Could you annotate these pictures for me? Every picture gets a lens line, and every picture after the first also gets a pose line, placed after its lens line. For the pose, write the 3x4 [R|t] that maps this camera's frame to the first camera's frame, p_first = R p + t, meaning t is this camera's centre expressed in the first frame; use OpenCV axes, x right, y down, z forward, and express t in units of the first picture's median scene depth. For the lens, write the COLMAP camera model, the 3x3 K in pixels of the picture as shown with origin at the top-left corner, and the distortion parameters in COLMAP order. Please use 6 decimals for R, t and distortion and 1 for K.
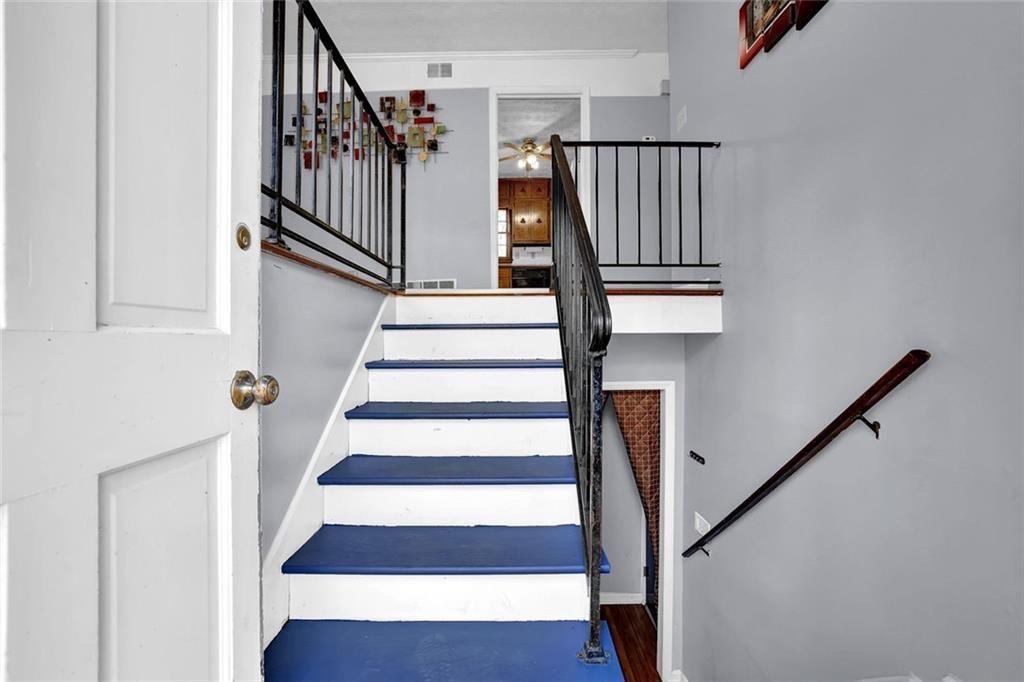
lens RADIAL K [[447.3, 0, 510.3], [0, 447.3, 342.2], [0, 0, 1]] dist [-0.054588, 0.020252]
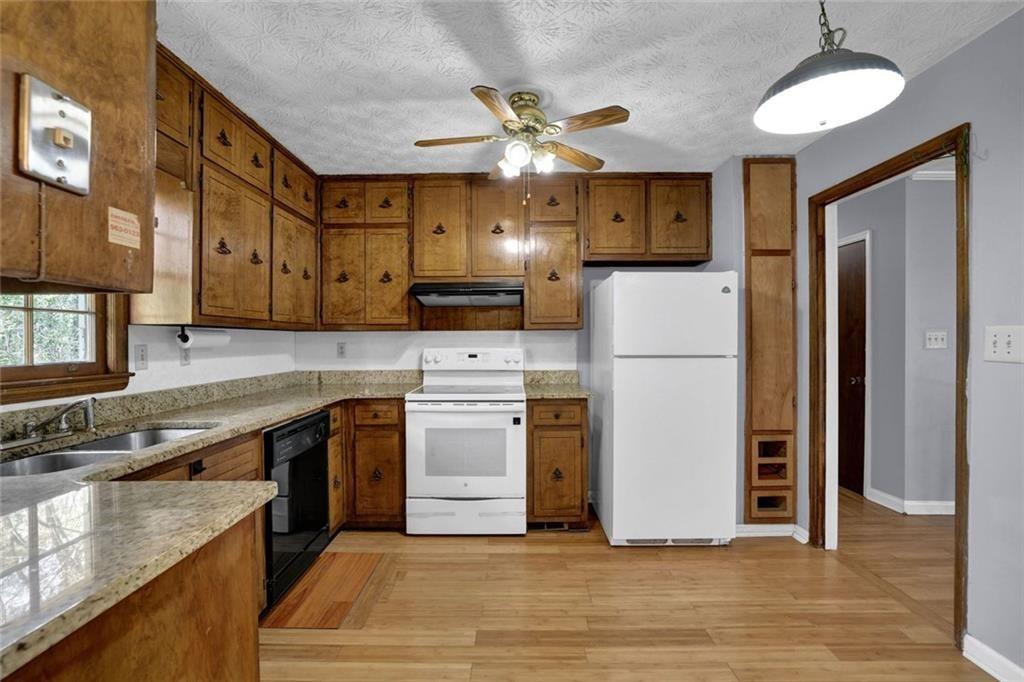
lens RADIAL K [[447.3, 0, 510.3], [0, 447.3, 342.2], [0, 0, 1]] dist [-0.054588, 0.020252]
pose [[0.004900, -0.000195, 0.999988, -0.240476], [0.005494, 0.999985, 0.000168, -0.201960], [-0.999973, 0.005493, 0.004901, 0.781719]]
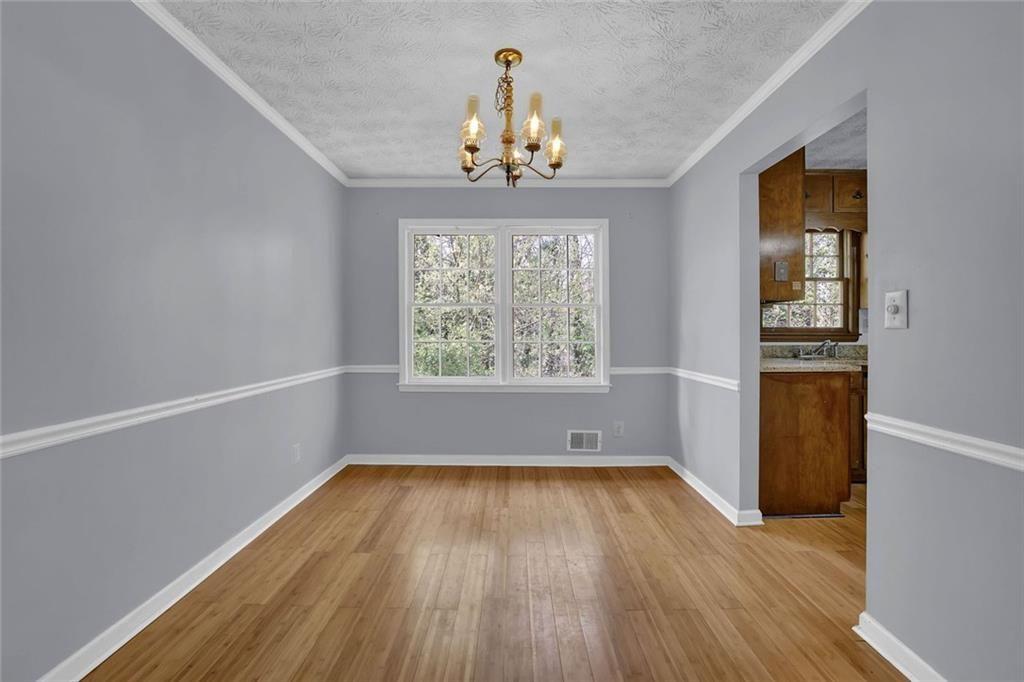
lens RADIAL K [[445.4, 0, 509.6], [0, 445.4, 332.8], [0, 0, 1]] dist [-0.028786, -0.000039]
pose [[0.999991, 0.002576, -0.003254, -0.382741], [-0.002567, 0.999993, 0.002693, -0.186951], [0.003261, -0.002685, 0.999991, 0.511544]]
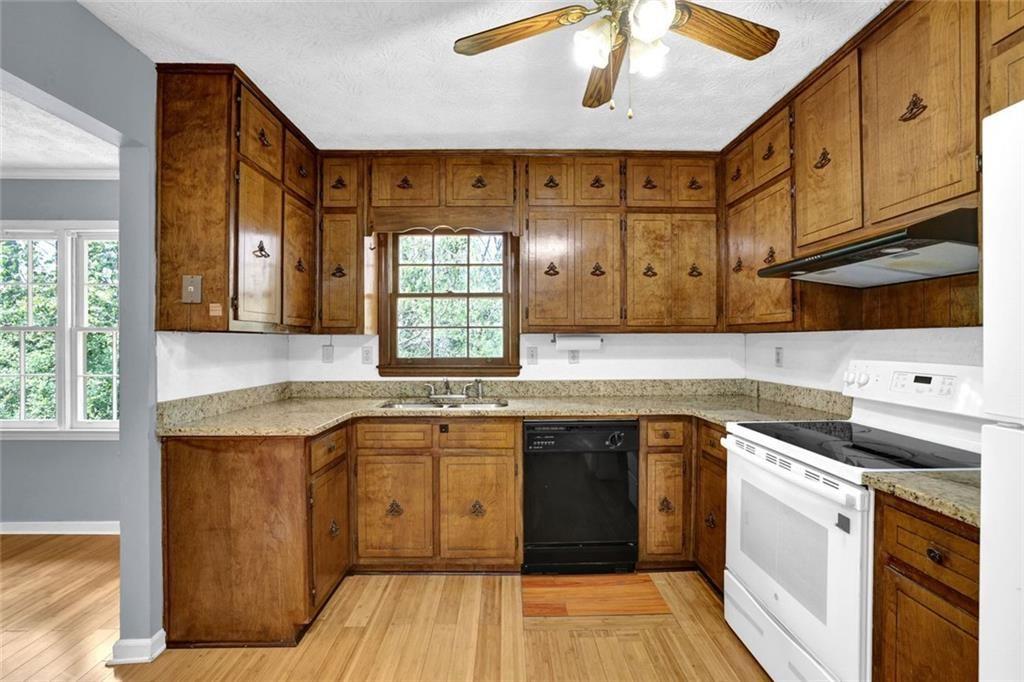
lens RADIAL K [[447.3, 0, 510.3], [0, 447.3, 342.2], [0, 0, 1]] dist [-0.054588, 0.020252]
pose [[0.999849, 0.001435, 0.017314, -0.010039], [-0.001470, 0.999997, 0.002022, -0.206629], [-0.017311, -0.002047, 0.999848, 0.618412]]
